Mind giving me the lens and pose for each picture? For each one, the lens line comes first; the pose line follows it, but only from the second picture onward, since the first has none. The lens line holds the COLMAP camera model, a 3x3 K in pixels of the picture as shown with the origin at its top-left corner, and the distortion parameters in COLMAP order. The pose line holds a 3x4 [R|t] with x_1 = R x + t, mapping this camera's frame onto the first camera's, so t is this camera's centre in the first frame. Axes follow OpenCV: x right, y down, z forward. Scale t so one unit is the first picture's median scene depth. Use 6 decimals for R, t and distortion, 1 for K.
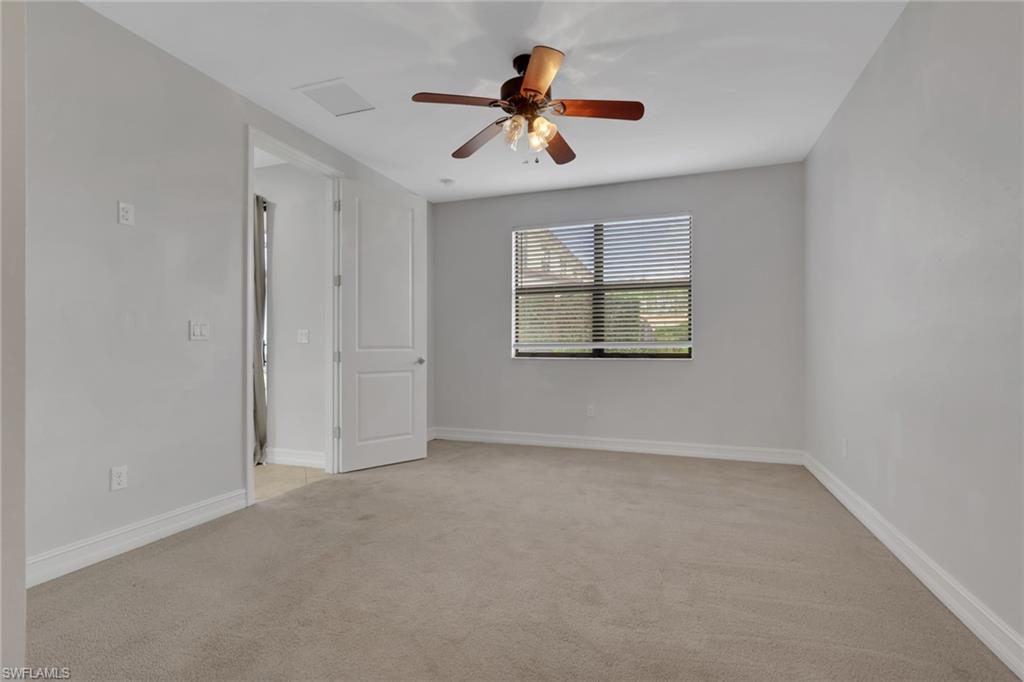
lens RADIAL K [[496.1, 0, 484.2], [0, 496.1, 340.9], [0, 0, 1]] dist [-0.000646, -0.000106]
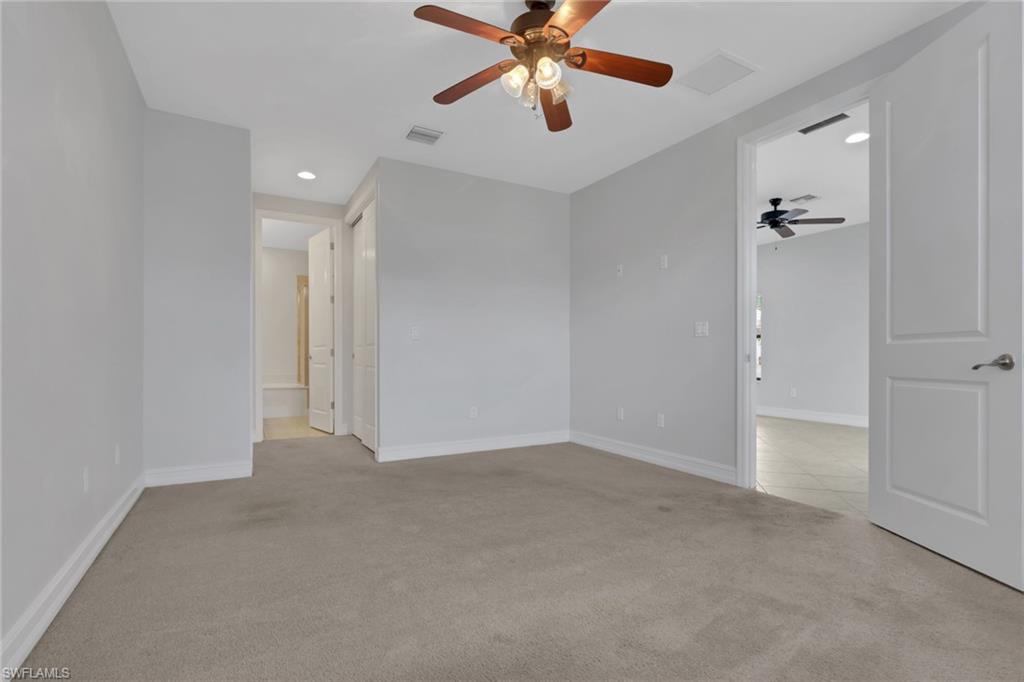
lens RADIAL K [[476.9, 0, 510.2], [0, 476.9, 350.8], [0, 0, 1]] dist [-0.001710, 0.000721]
pose [[-0.640381, 0.003597, -0.768049, 0.535715], [0.018883, 0.999761, -0.011062, 0.028689], [0.767825, -0.021587, -0.640296, 1.048702]]
